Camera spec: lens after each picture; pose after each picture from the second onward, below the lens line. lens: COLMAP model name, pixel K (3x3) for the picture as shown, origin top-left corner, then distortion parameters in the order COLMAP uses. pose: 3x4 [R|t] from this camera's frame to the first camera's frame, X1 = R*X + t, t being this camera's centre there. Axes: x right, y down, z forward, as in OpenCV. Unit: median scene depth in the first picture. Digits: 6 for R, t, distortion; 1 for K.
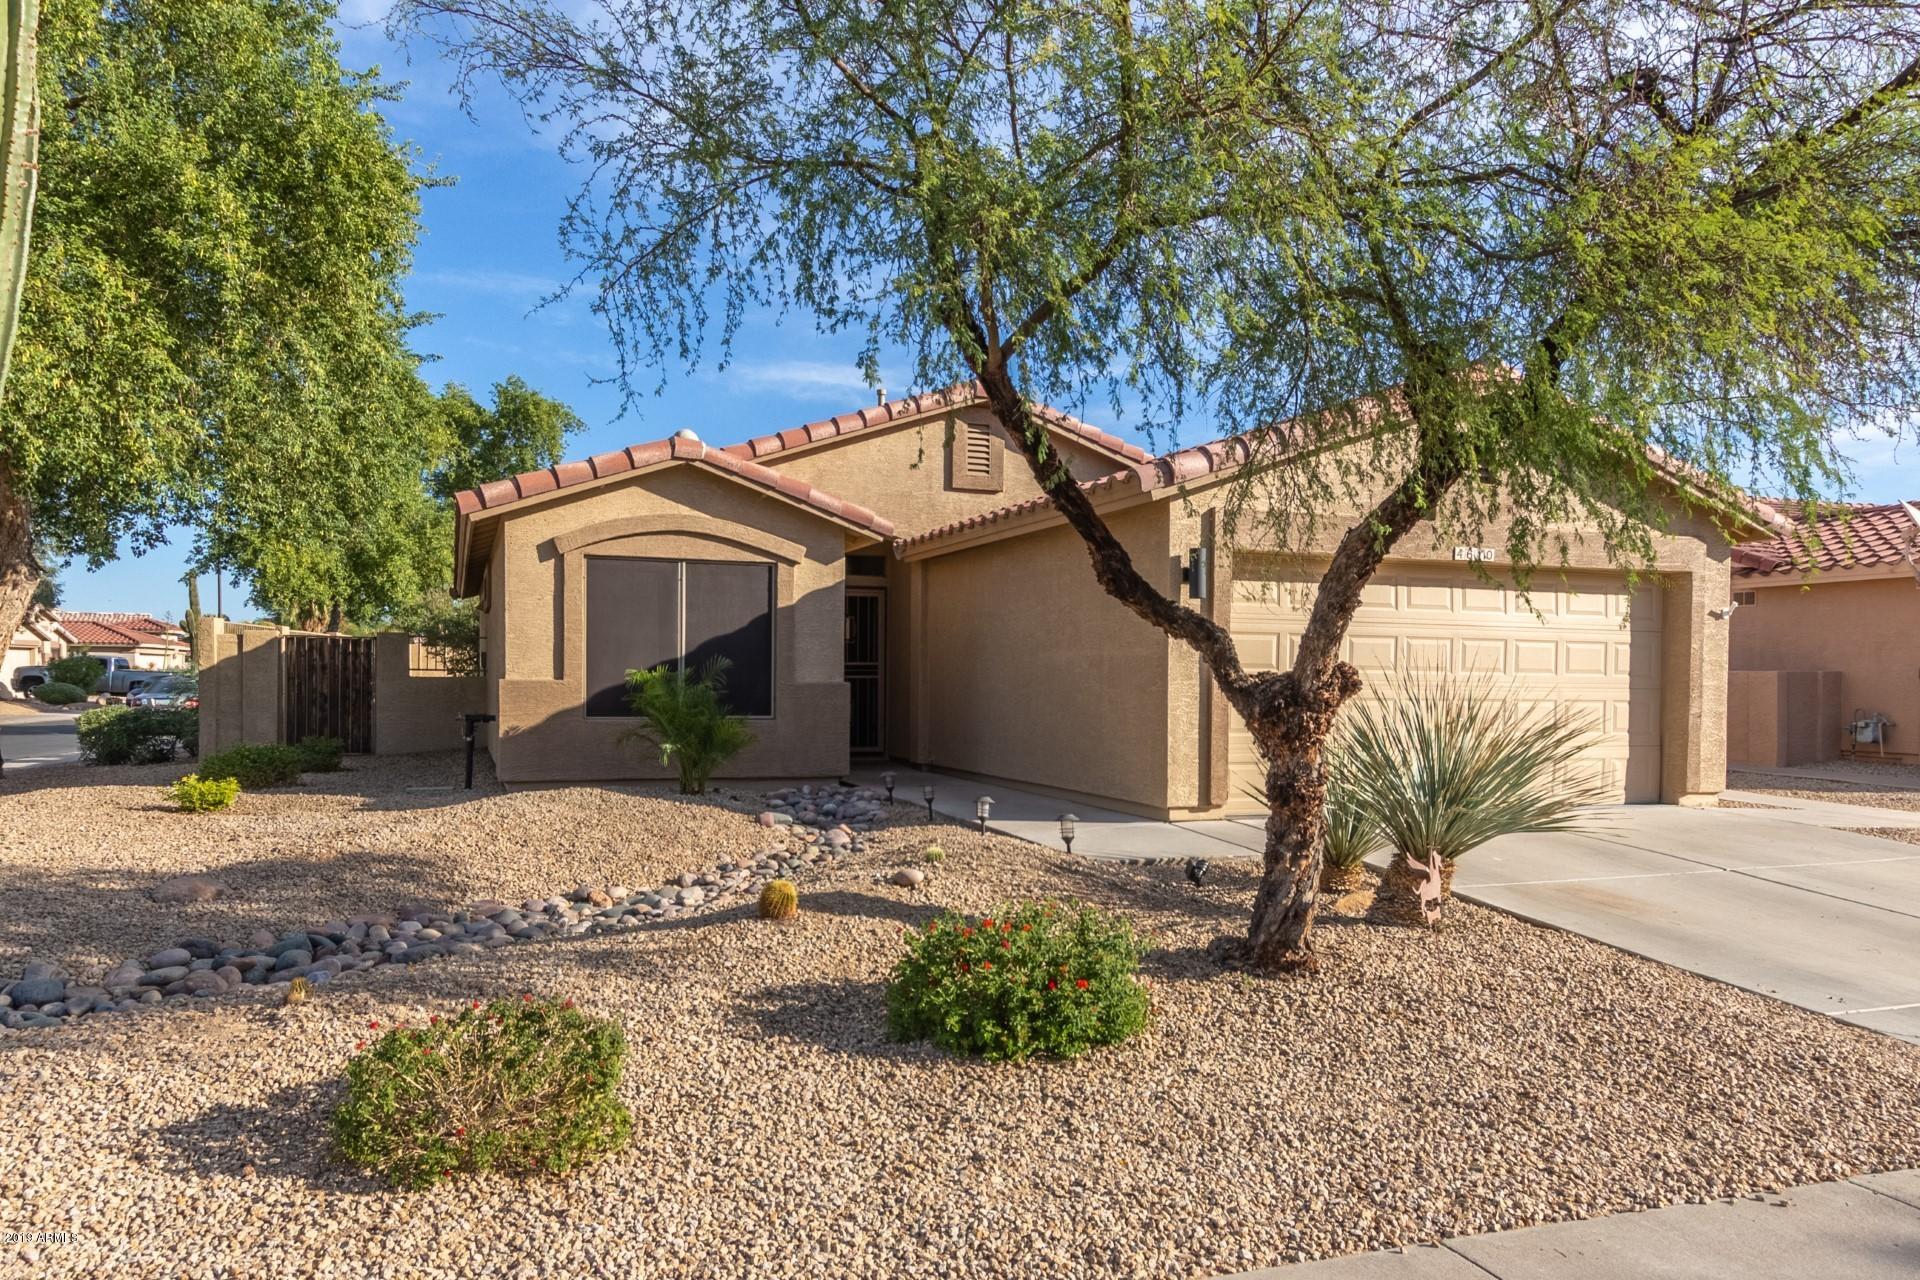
lens RADIAL K [[1003.2, 0, 960.1], [0, 1003.2, 642.2], [0, 0, 1]] dist [-0.015880, -0.000188]
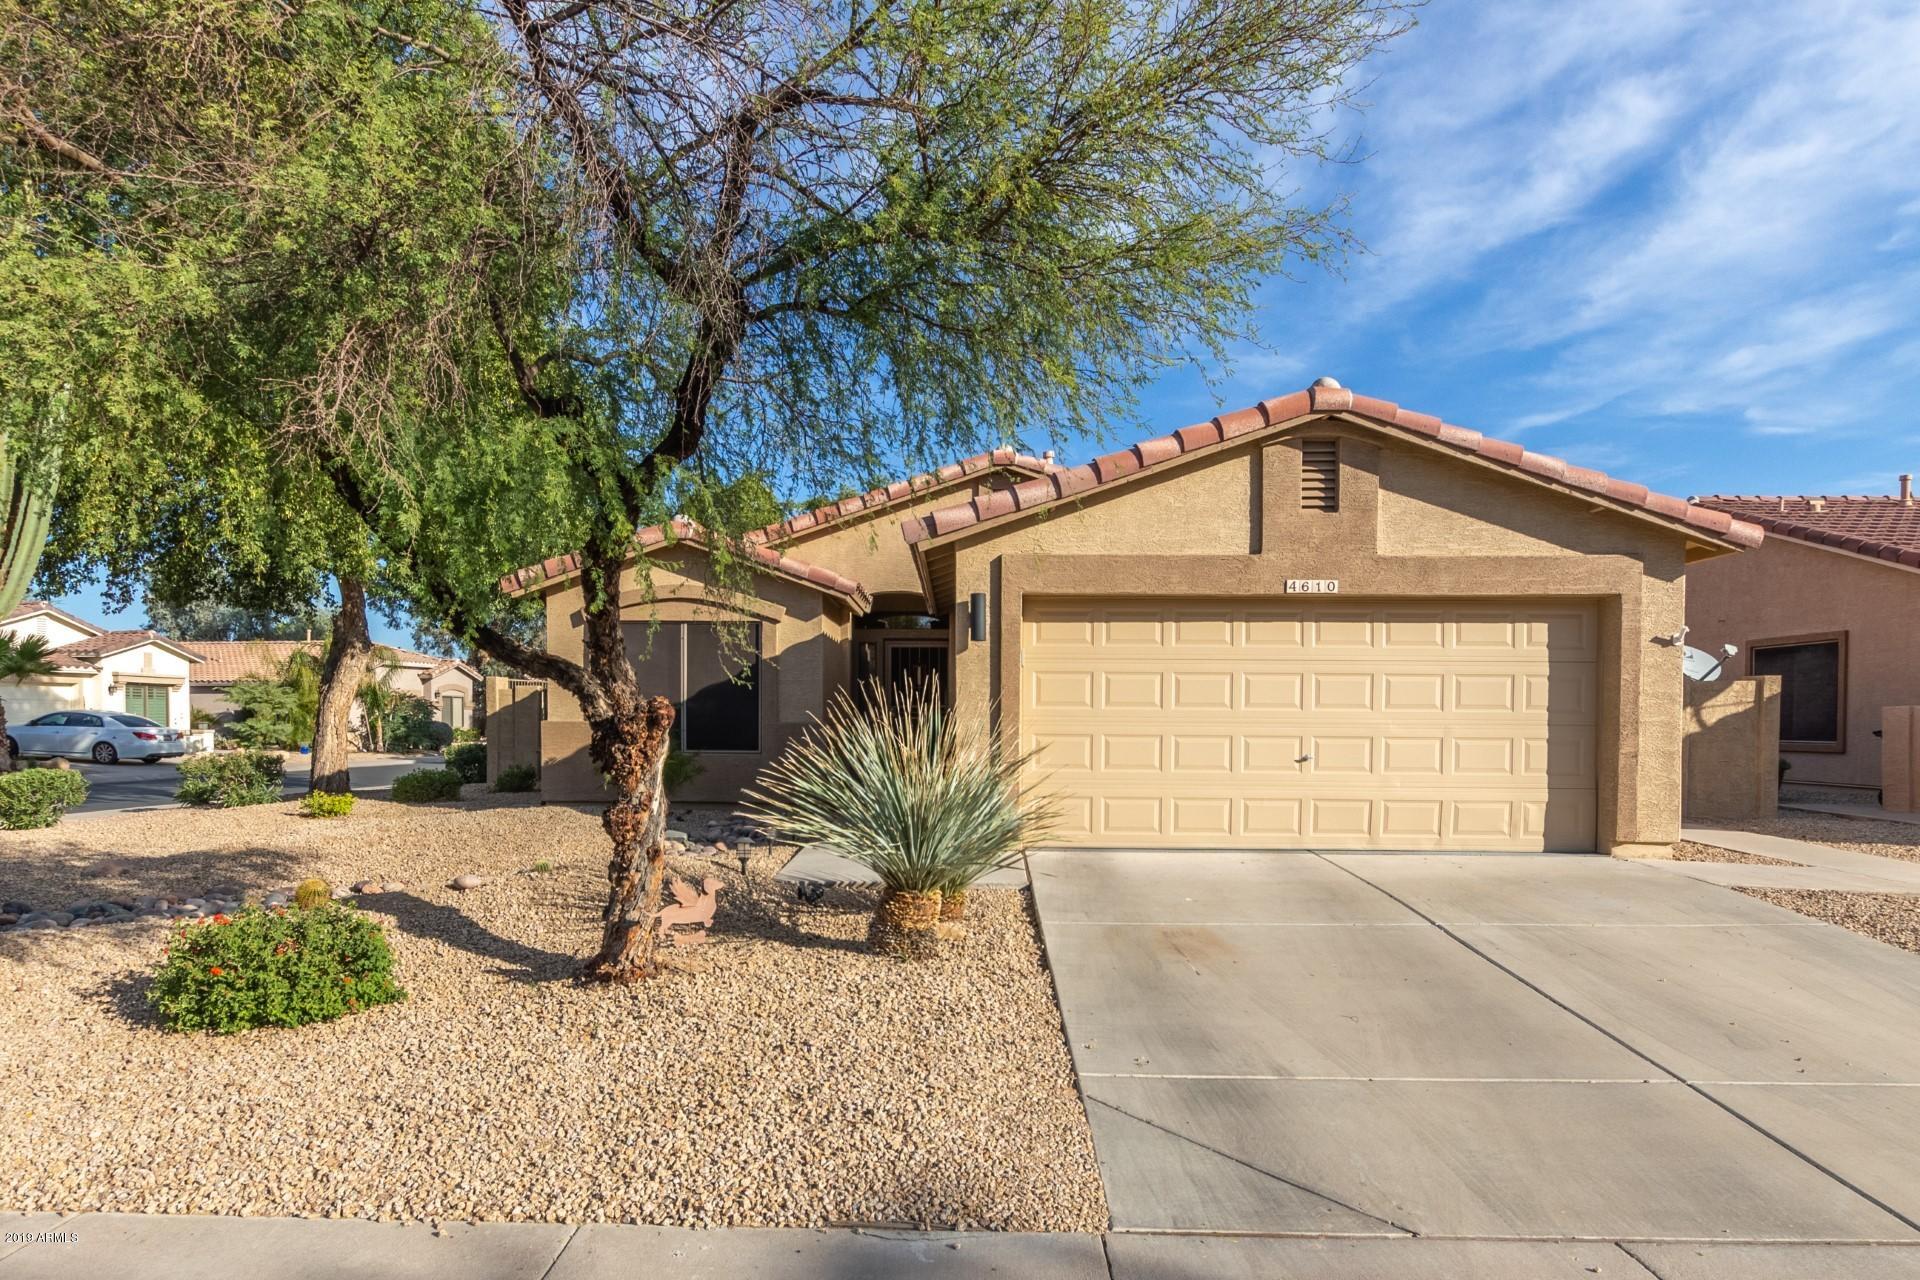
lens RADIAL K [[884.4, 0, 960.4], [0, 884.4, 685.3], [0, 0, 1]] dist [0.002916, -0.000690]
pose [[0.959810, -0.016077, -0.280191, 0.385755], [0.014968, 0.999869, -0.006098, 0.006982], [0.280252, 0.001659, 0.959925, 0.072264]]
